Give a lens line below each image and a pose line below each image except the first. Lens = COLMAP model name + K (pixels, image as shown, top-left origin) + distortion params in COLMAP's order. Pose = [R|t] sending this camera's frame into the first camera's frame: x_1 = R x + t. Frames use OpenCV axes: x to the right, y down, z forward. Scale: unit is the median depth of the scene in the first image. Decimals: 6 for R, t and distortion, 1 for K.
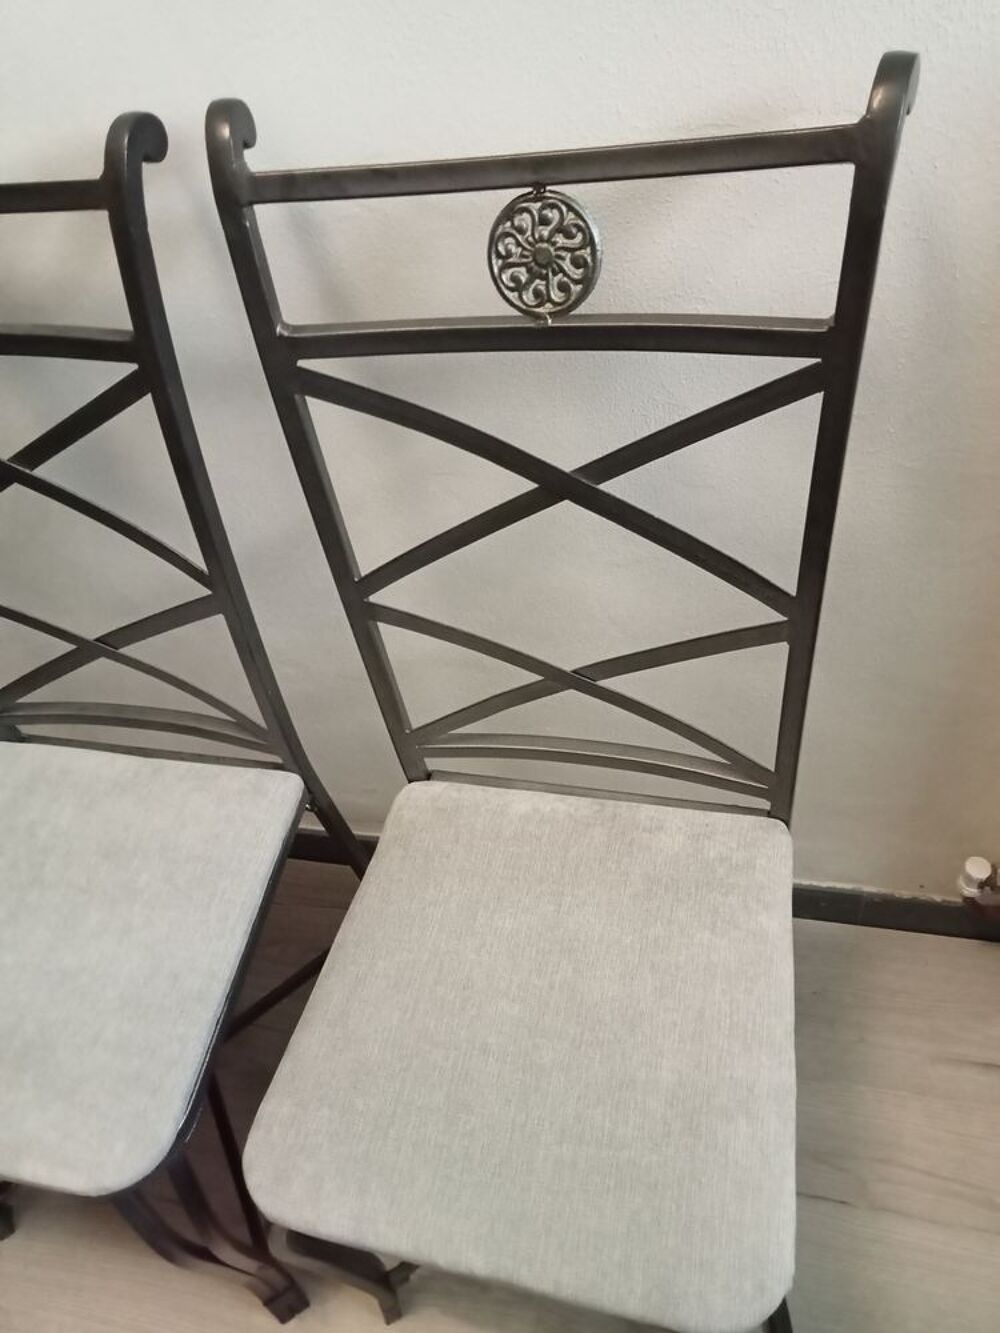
lens RADIAL K [[1001.2, 0, 488.8], [0, 1001.2, 672.4], [0, 0, 1]] dist [0.019914, -0.005015]
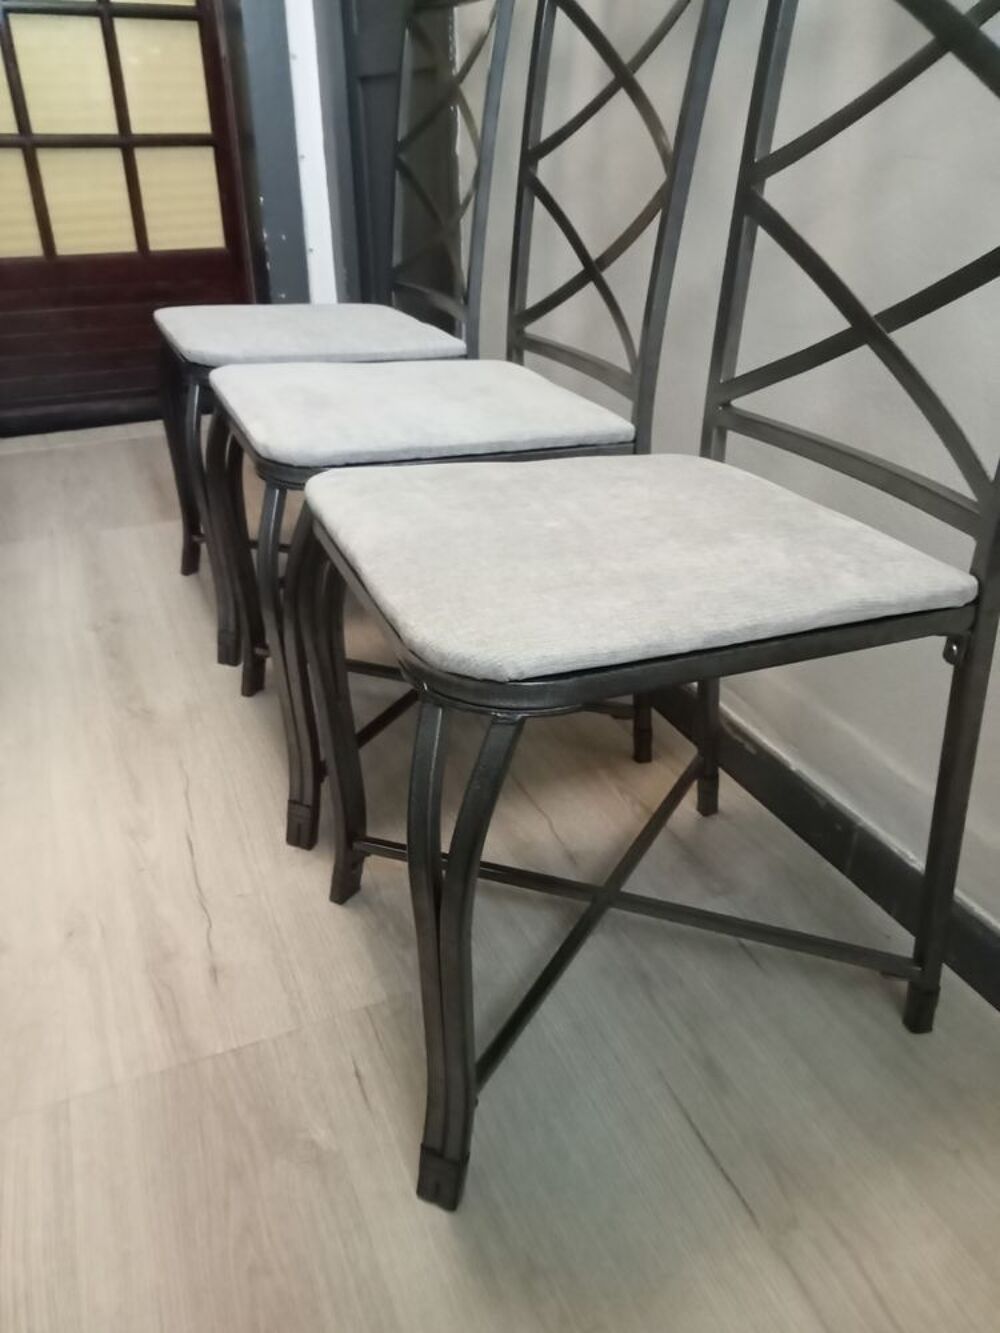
lens RADIAL K [[1001.2, 0, 488.8], [0, 1001.2, 672.4], [0, 0, 1]] dist [0.019914, -0.005015]
pose [[0.563122, 0.514052, -0.647027, 0.679518], [-0.685940, 0.727408, -0.019075, 0.521651], [0.460847, 0.454563, 0.762229, 0.281115]]
